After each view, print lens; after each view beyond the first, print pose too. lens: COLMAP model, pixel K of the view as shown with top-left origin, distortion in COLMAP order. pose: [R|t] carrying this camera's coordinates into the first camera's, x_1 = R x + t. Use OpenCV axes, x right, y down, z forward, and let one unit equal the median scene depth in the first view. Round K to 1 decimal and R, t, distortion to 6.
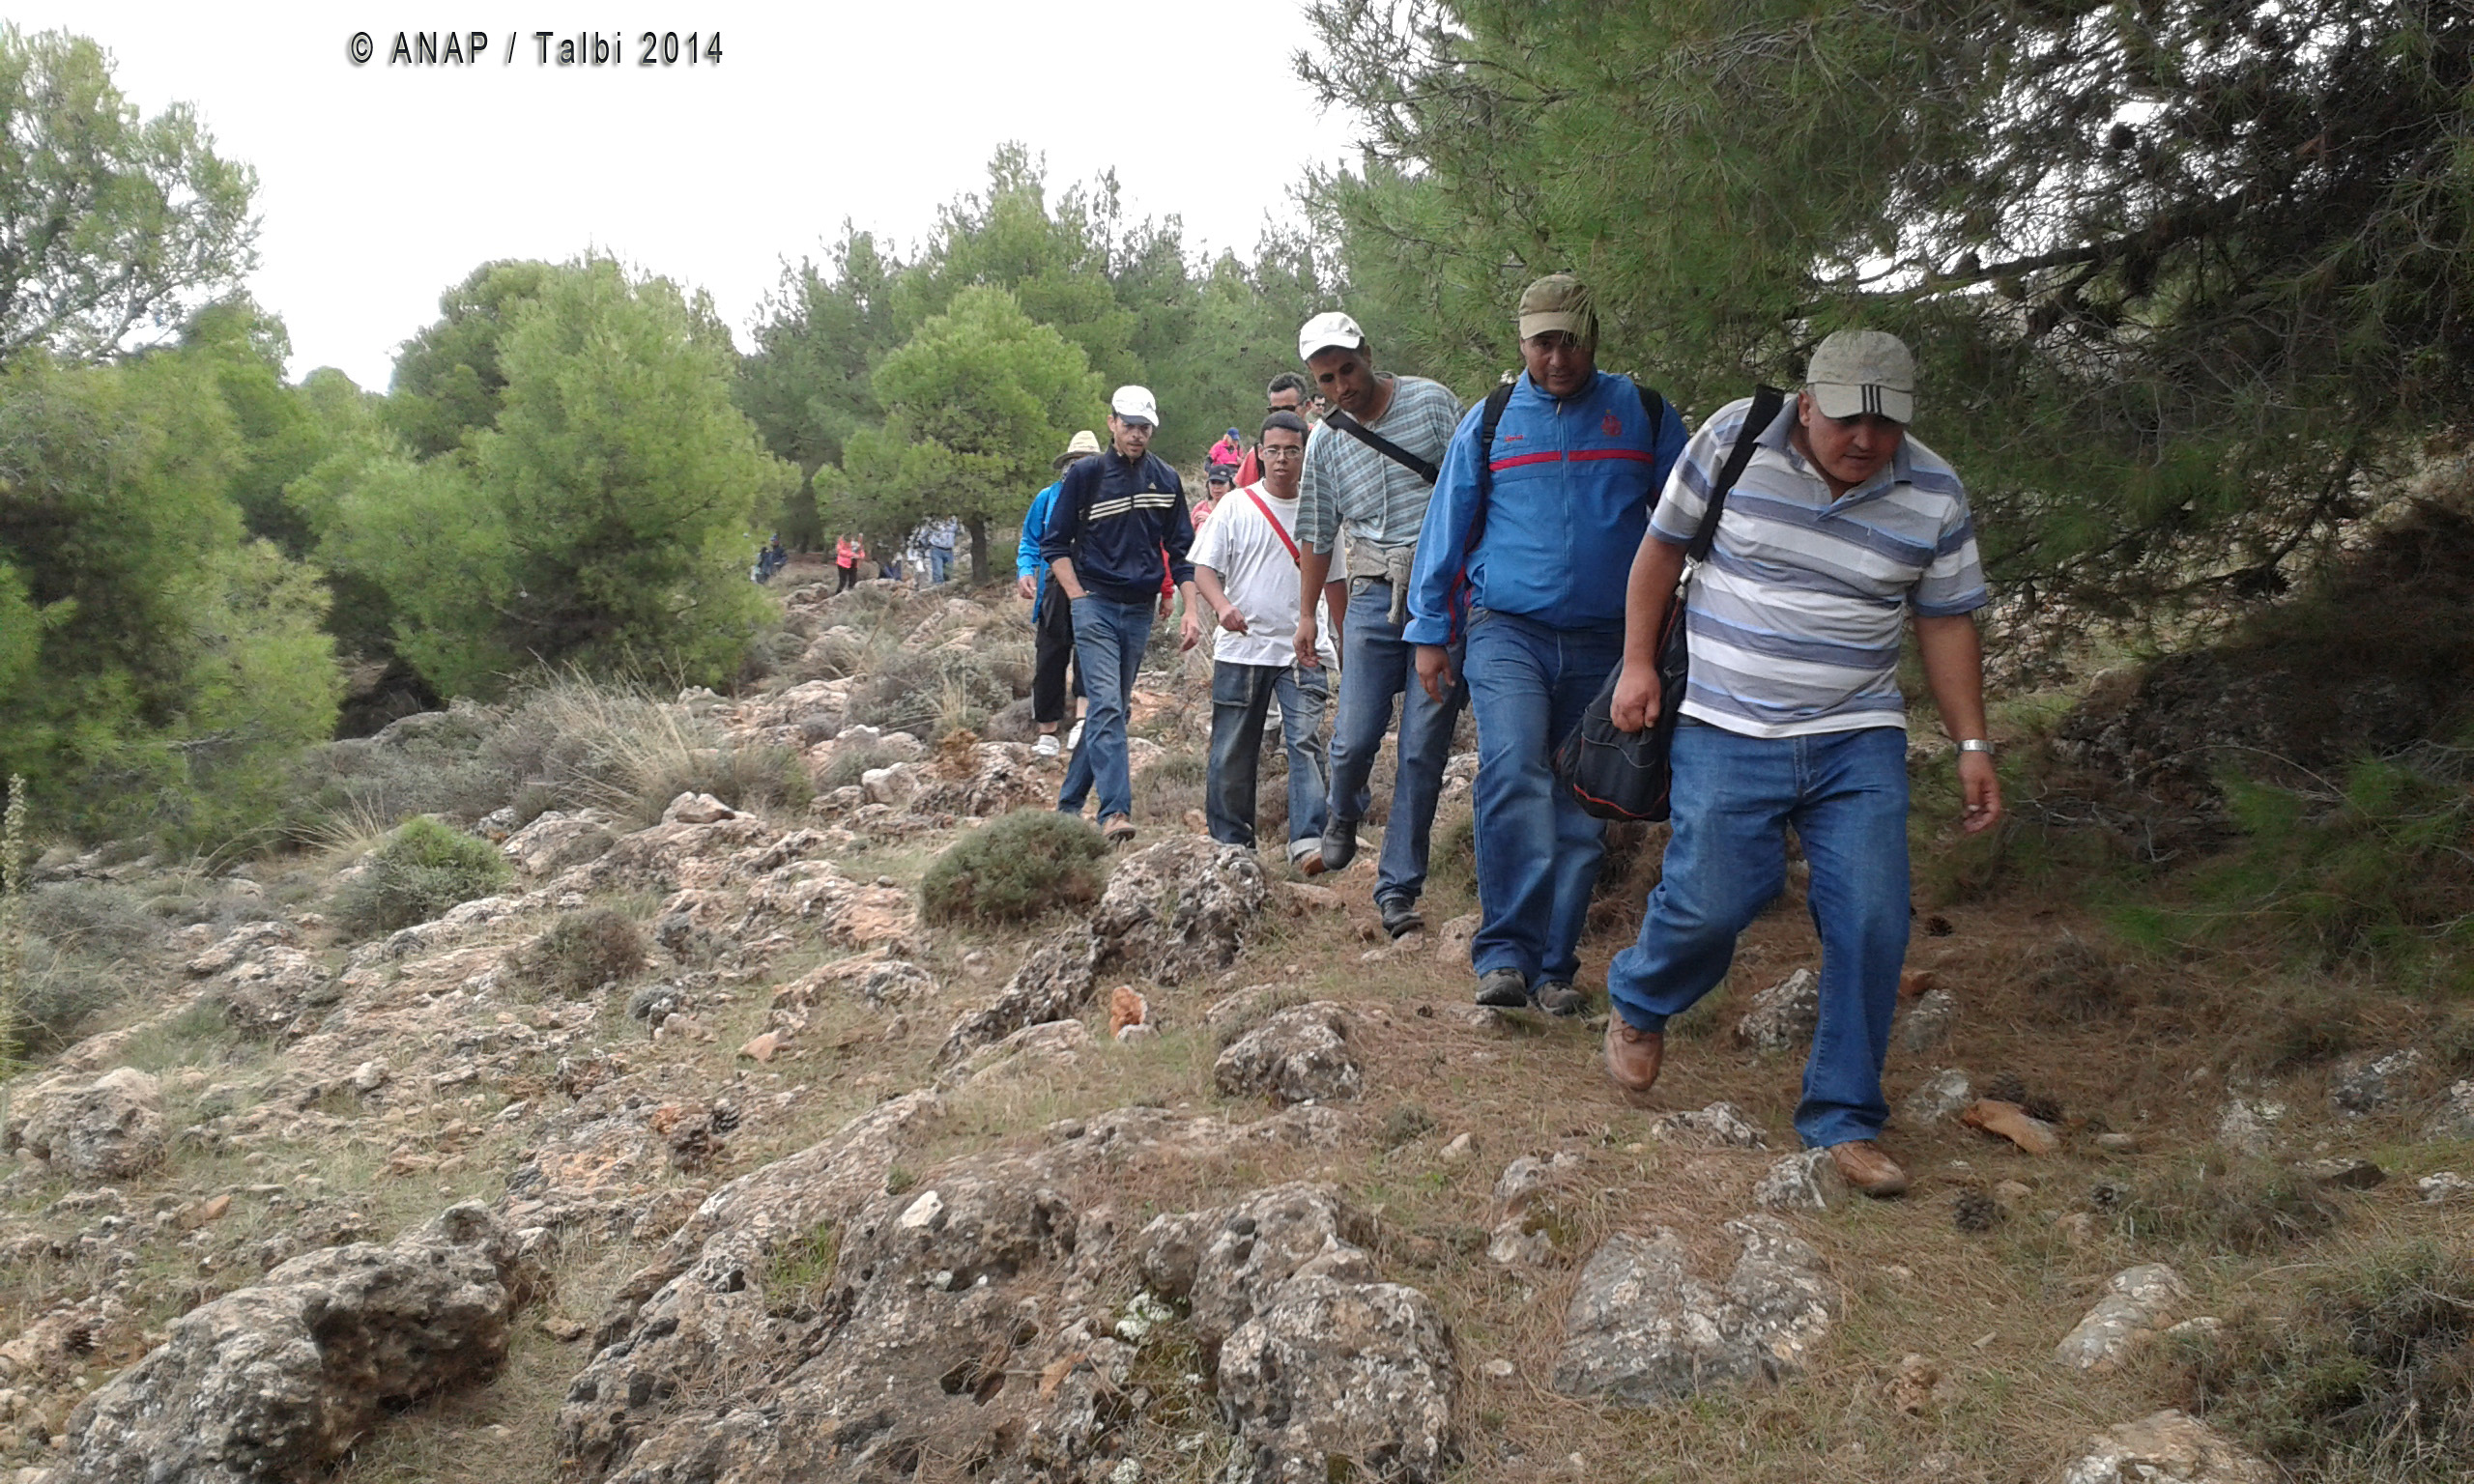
lens RADIAL K [[2457.2, 0, 1233.0], [0, 2457.2, 711.3], [0, 0, 1]] dist [0.246055, -0.658940]
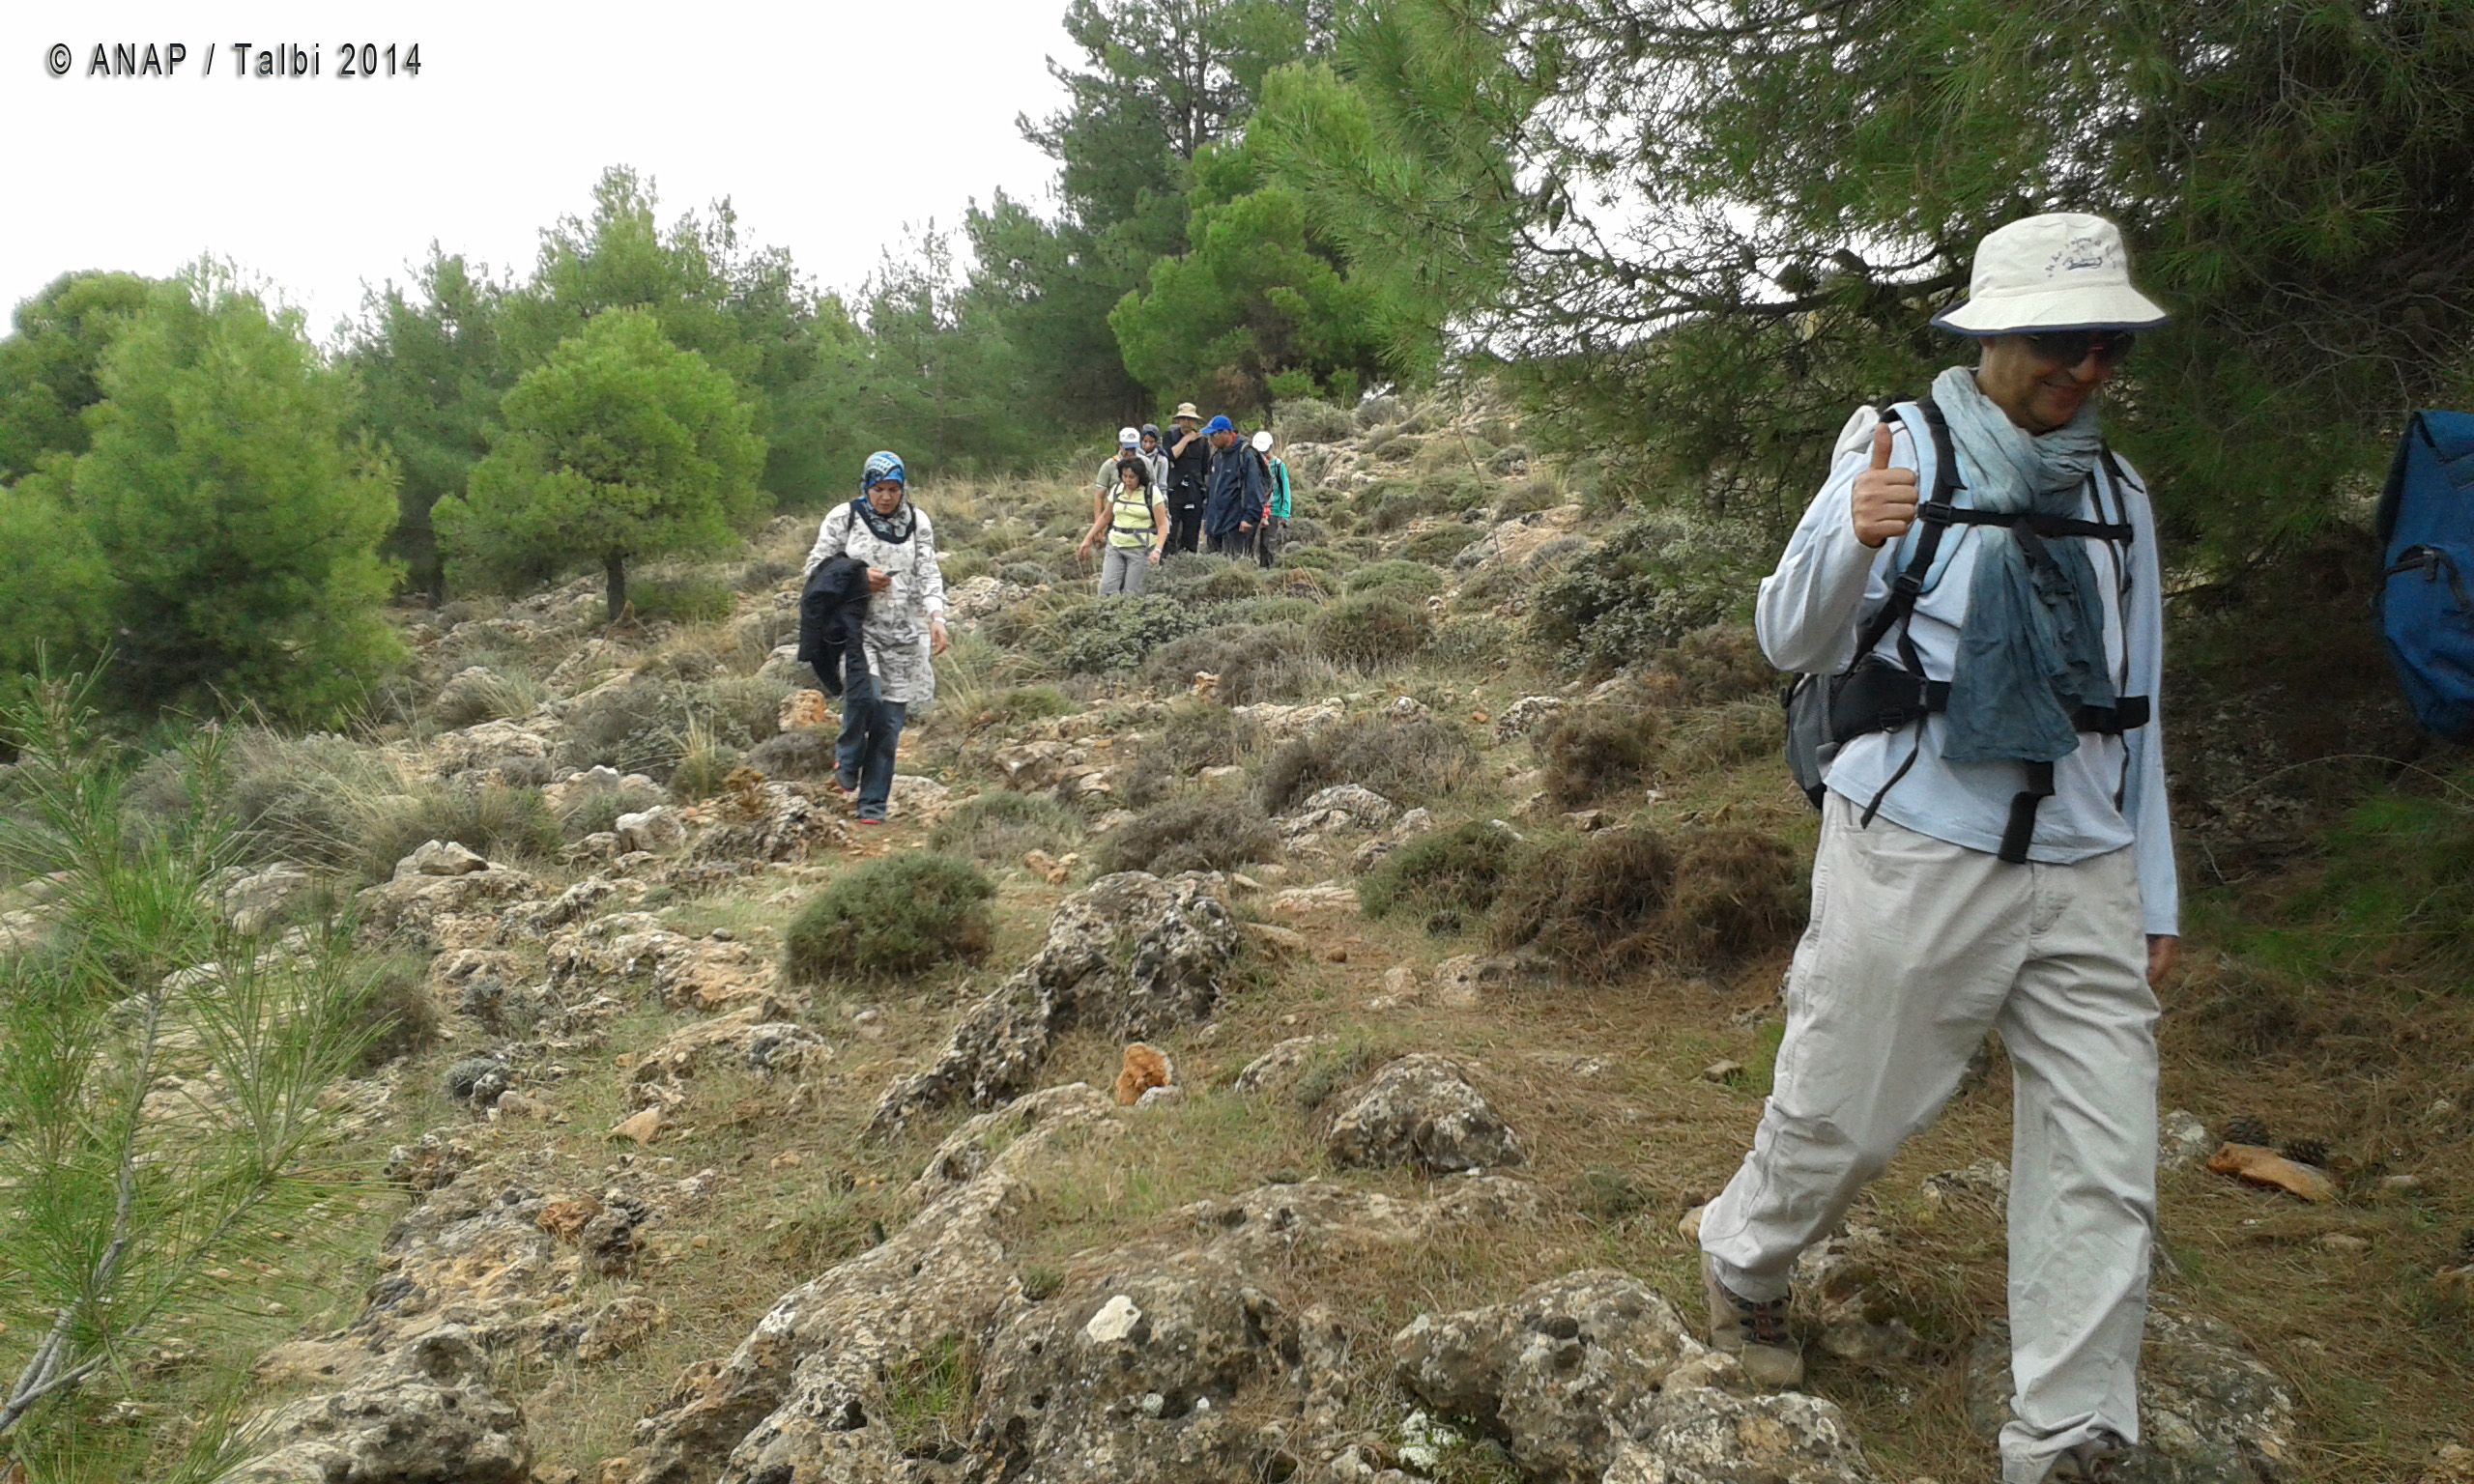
lens RADIAL K [[2457.2, 0, 1233.0], [0, 2457.2, 711.3], [0, 0, 1]] dist [0.246055, -0.658940]
pose [[0.985201, -0.002963, 0.171377, -0.142826], [0.006534, 0.999773, -0.020279, 0.010139], [-0.171278, 0.021098, 0.984997, 0.111049]]
